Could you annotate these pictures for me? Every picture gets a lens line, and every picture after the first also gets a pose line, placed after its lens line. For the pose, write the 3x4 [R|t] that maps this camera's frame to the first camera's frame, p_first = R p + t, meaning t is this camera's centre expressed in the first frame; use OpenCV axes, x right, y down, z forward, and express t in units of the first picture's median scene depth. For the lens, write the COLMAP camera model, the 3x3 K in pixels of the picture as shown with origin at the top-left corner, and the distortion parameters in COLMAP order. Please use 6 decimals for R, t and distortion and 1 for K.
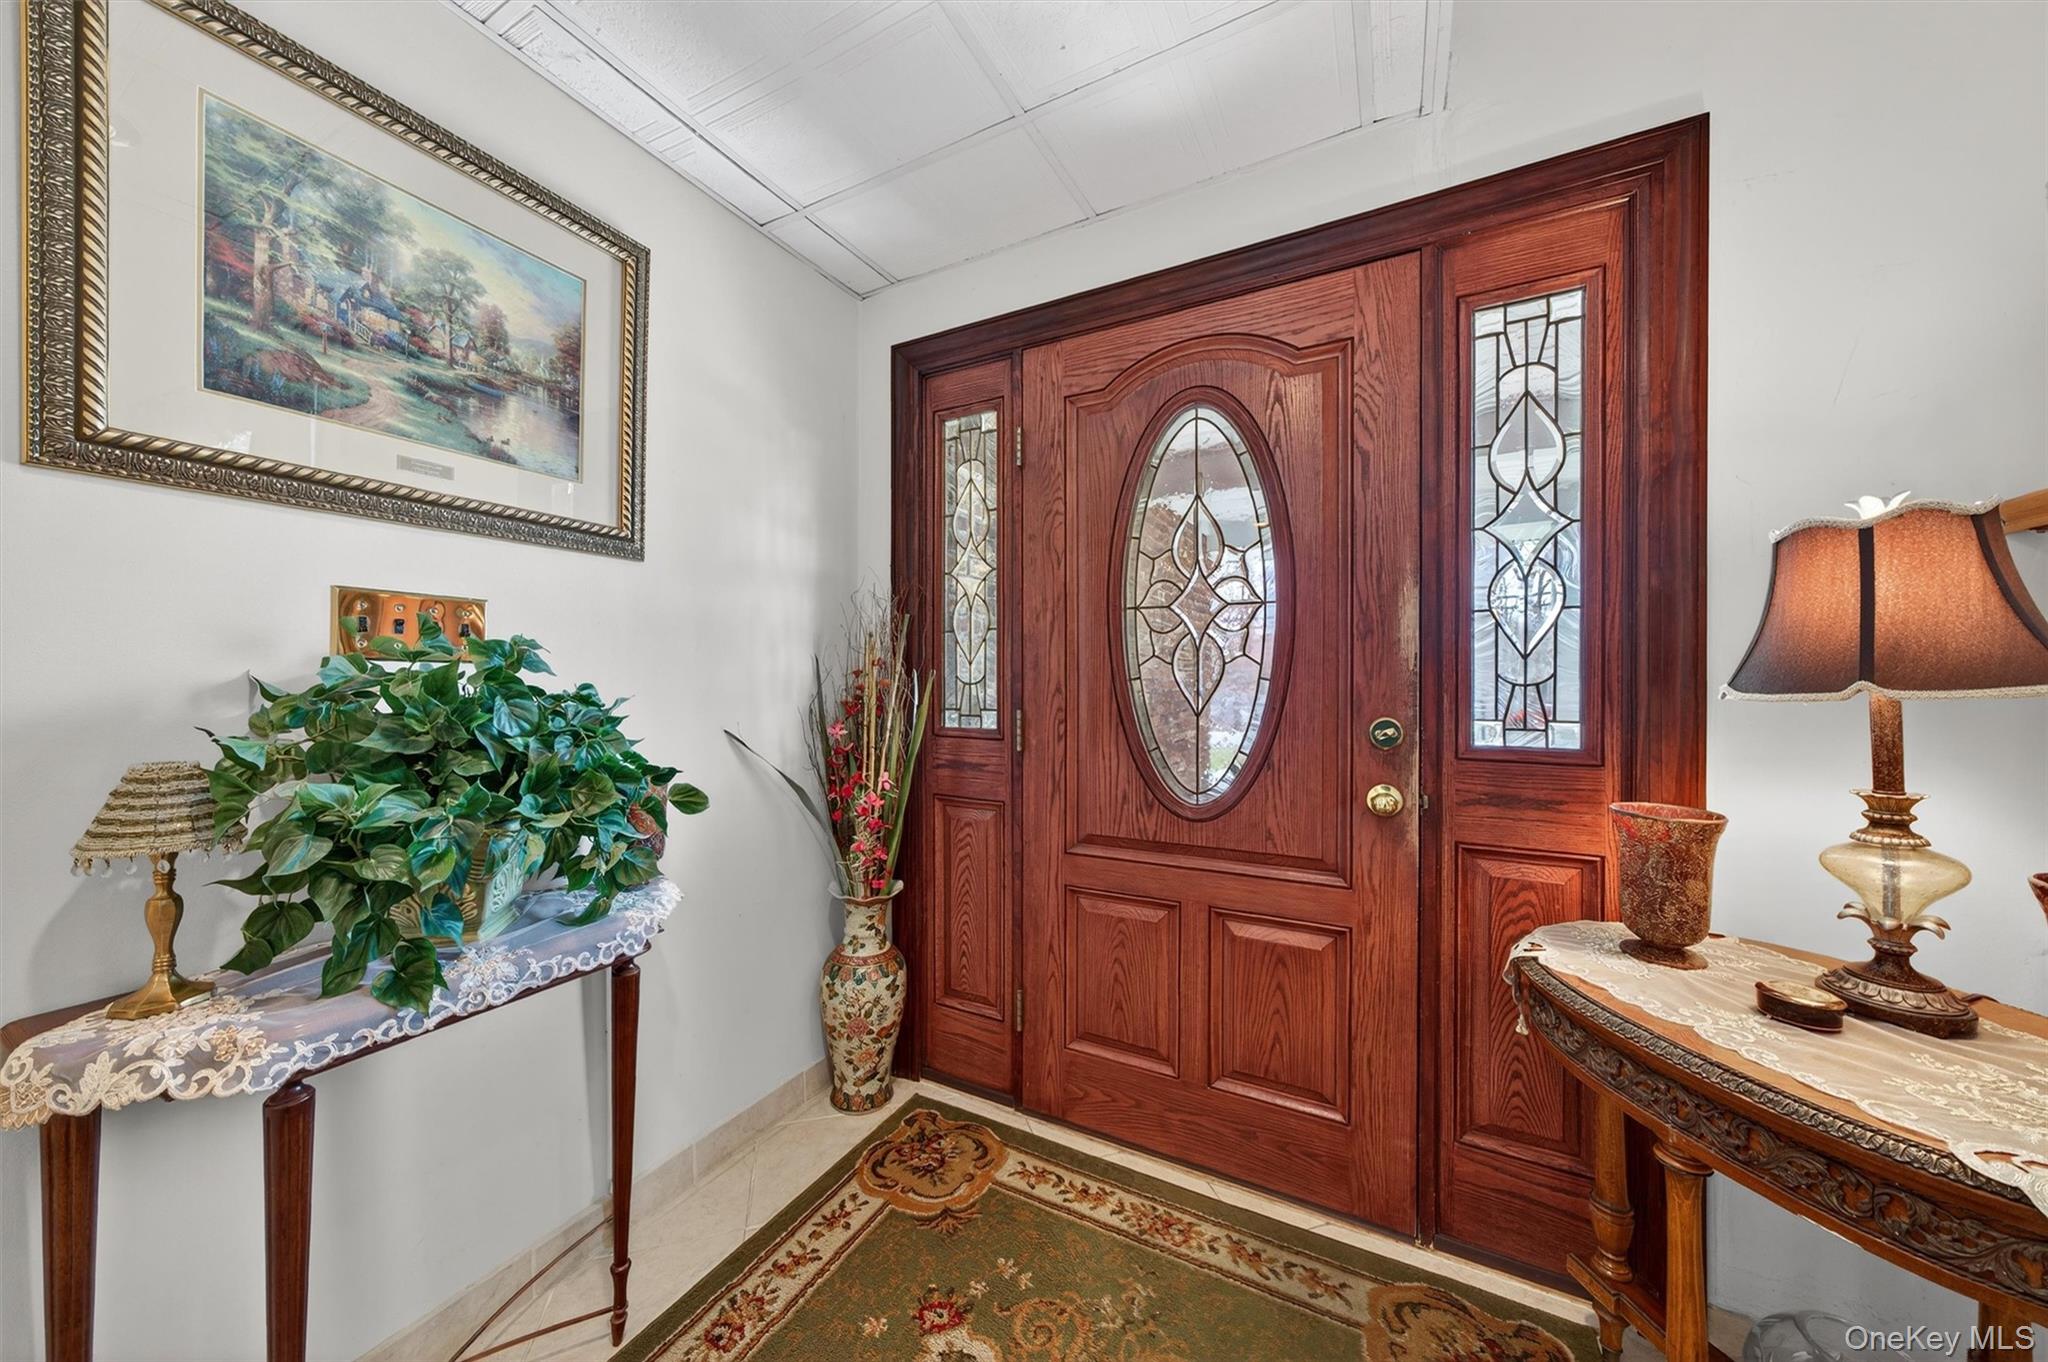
lens RADIAL K [[682.6, 0, 1024.0], [0, 682.6, 681.0], [0, 0, 1]] dist [0.000351, 0.000035]
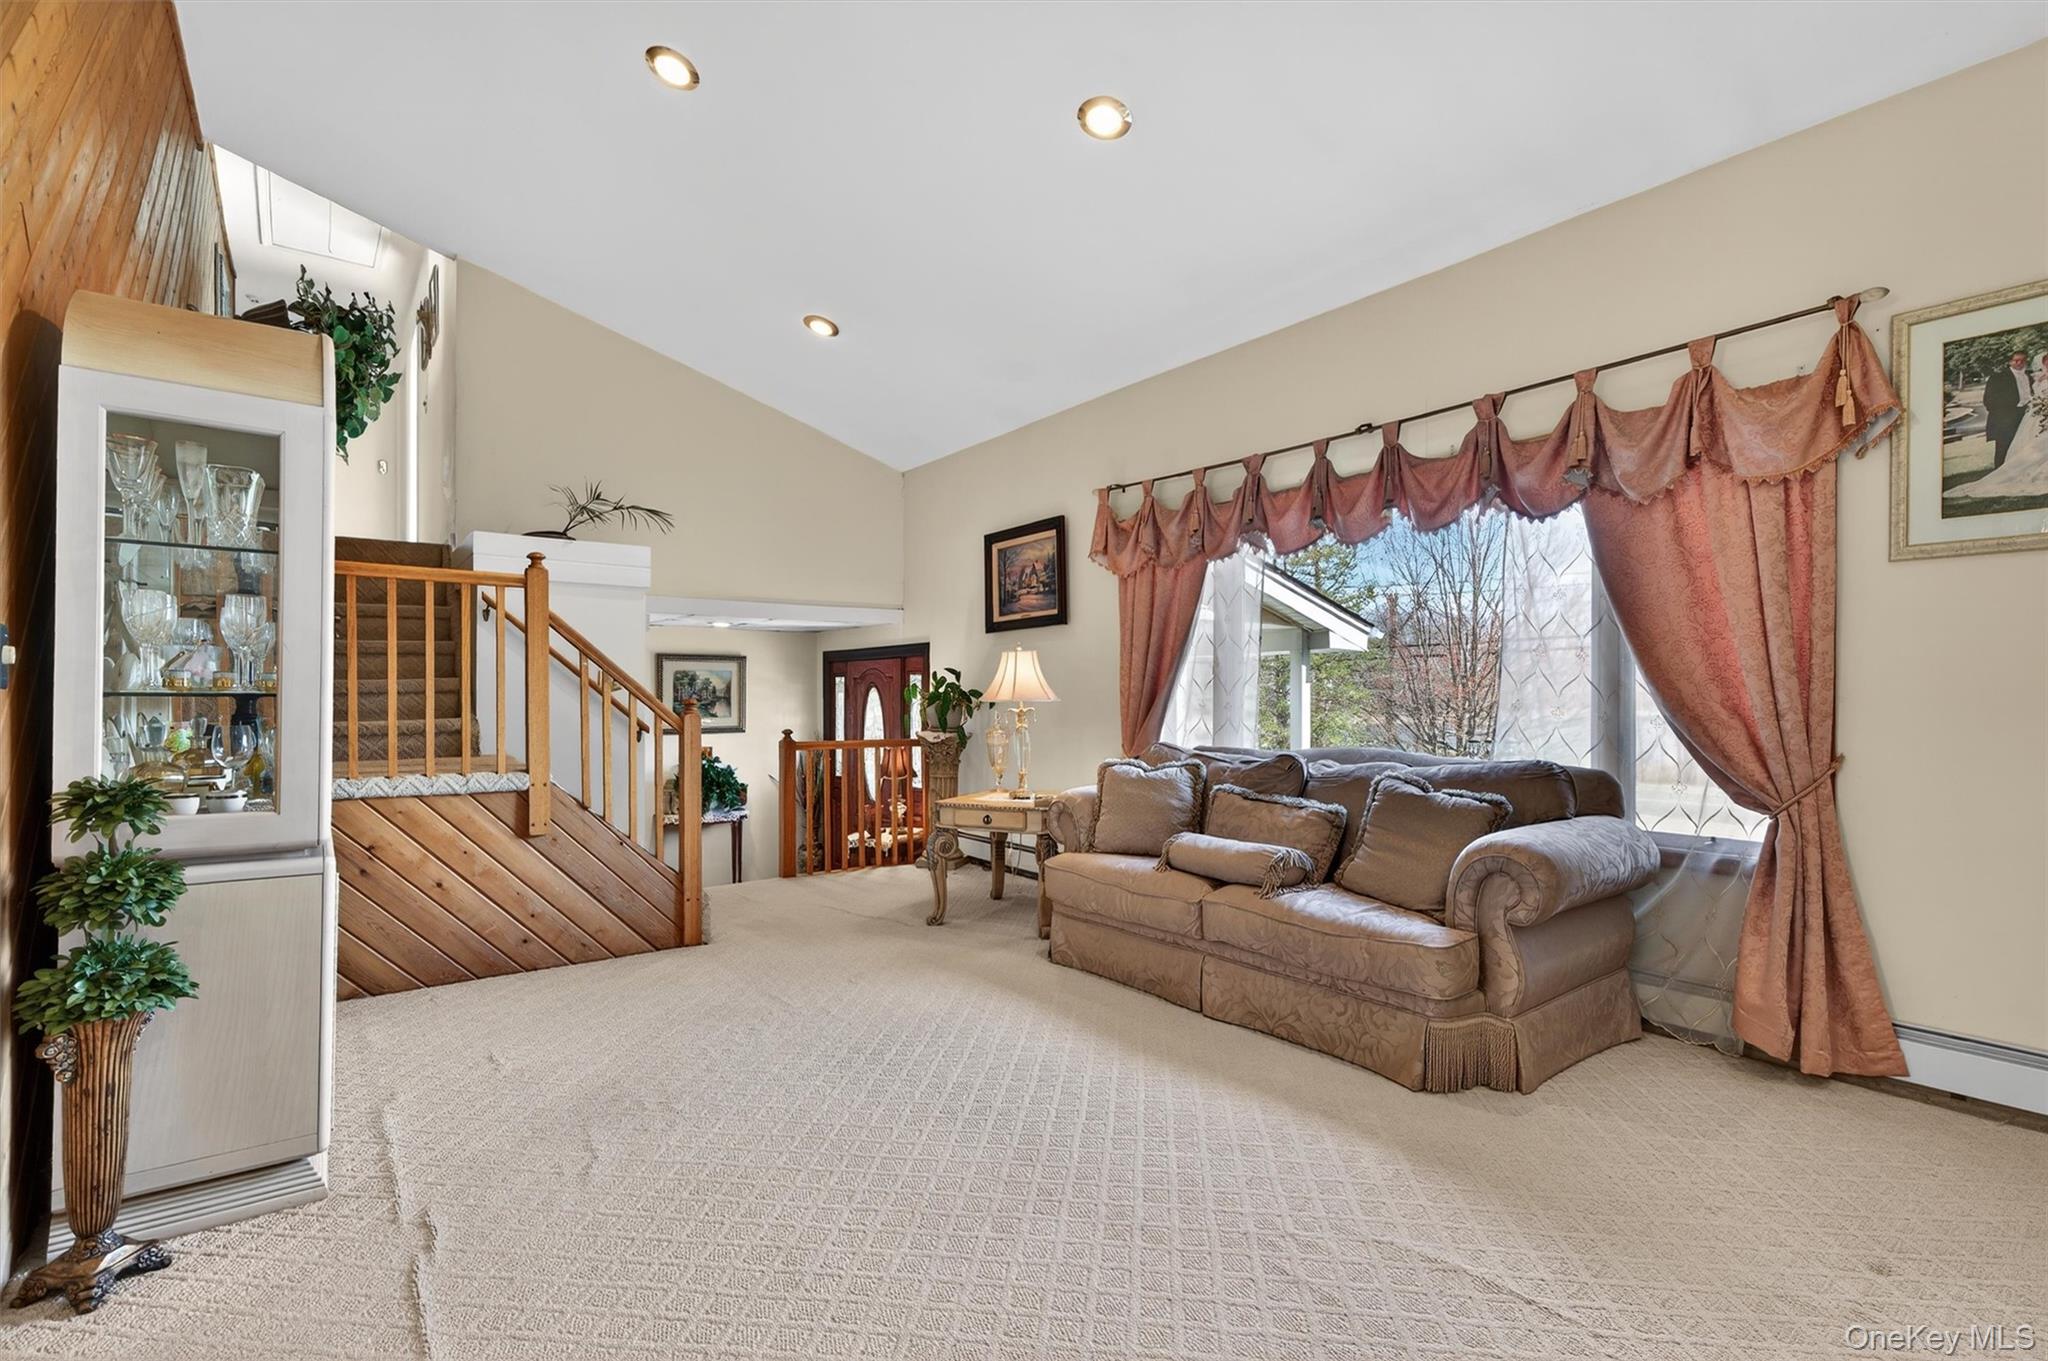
lens RADIAL K [[932.5, 0, 1024.0], [0, 932.5, 680.5], [0, 0, 1]] dist [0.001261, 0.000454]
pose [[0.912360, -0.014848, -0.409119, 3.871042], [0.011920, 0.999882, -0.009707, -0.492819], [0.409215, 0.003980, 0.912429, -4.063740]]
